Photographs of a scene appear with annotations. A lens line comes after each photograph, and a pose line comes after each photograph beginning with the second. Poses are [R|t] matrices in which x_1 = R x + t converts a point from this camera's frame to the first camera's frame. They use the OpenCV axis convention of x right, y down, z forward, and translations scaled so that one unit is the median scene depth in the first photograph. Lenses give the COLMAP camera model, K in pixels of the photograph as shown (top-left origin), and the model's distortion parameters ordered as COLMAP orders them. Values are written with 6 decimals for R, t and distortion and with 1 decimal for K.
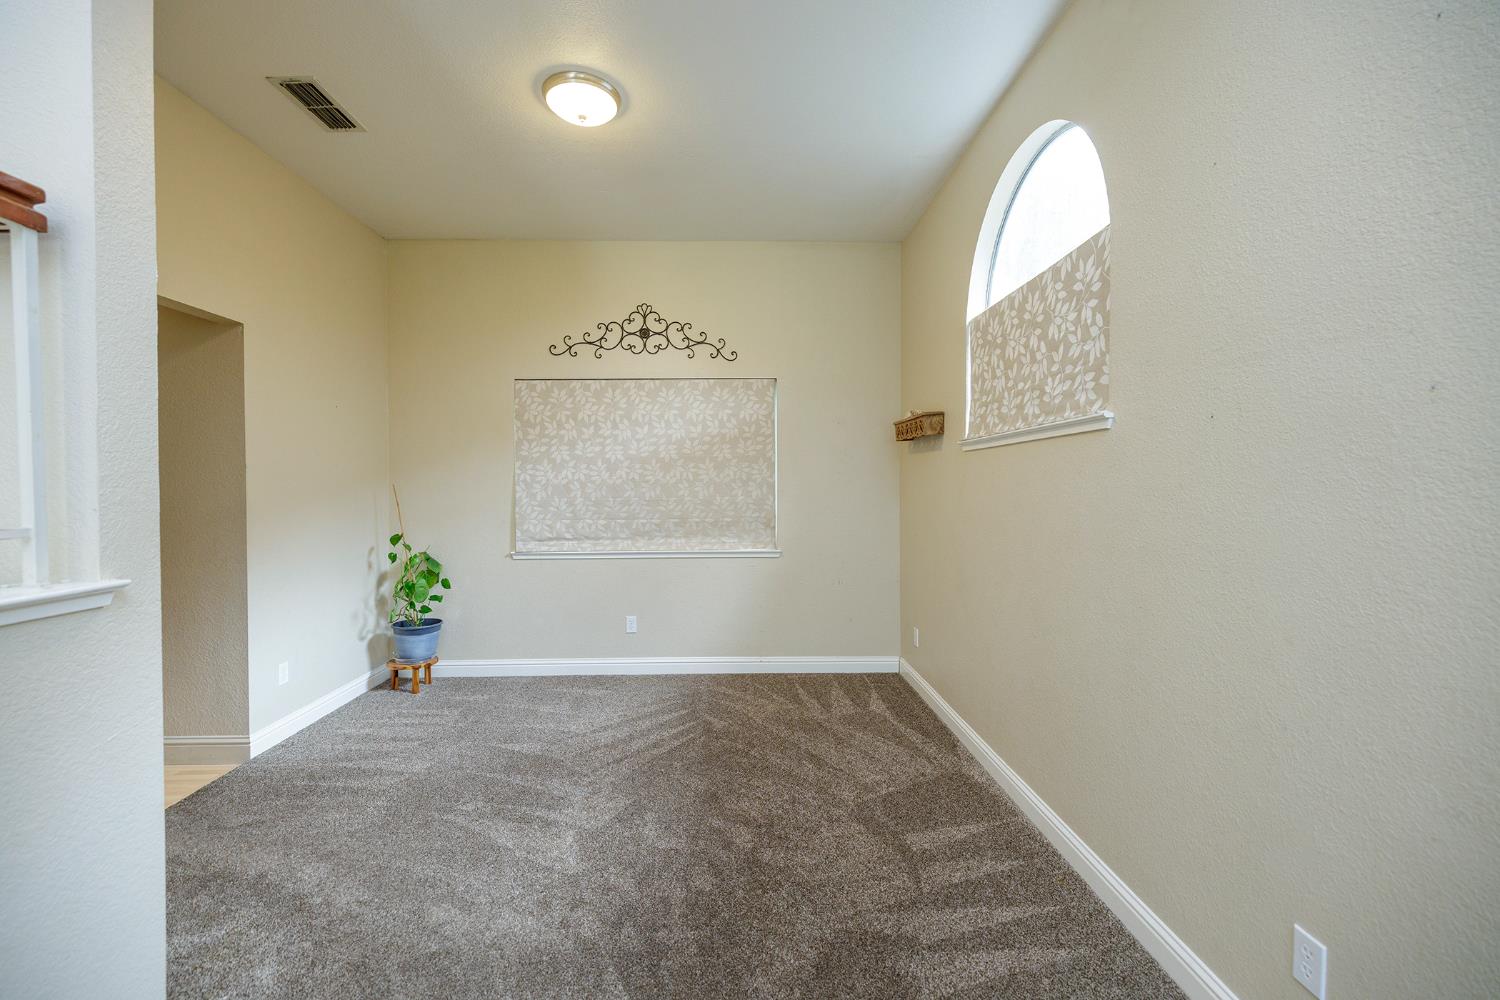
lens RADIAL K [[626.5, 0, 742.3], [0, 626.5, 494.3], [0, 0, 1]] dist [-0.000882, -0.000402]
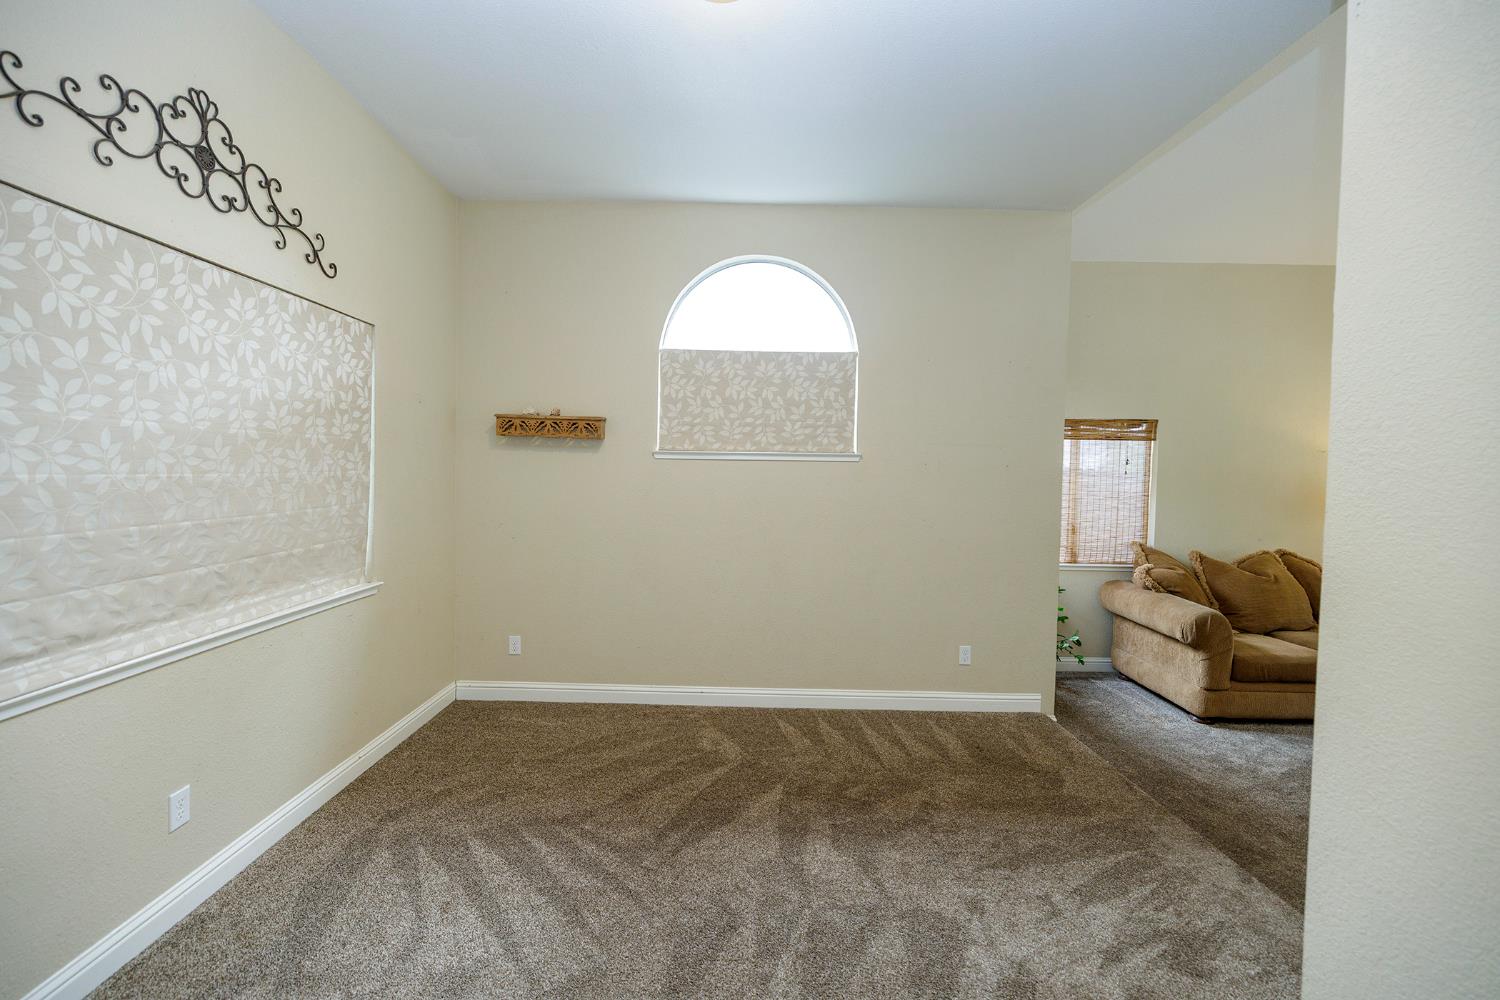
lens RADIAL K [[626.5, 0, 742.3], [0, 626.5, 494.3], [0, 0, 1]] dist [-0.000882, -0.000402]
pose [[0.022031, -0.034200, 0.999172, -0.606099], [-0.002583, 0.999409, 0.034266, -0.030142], [-0.999754, -0.003336, 0.021930, 0.597596]]
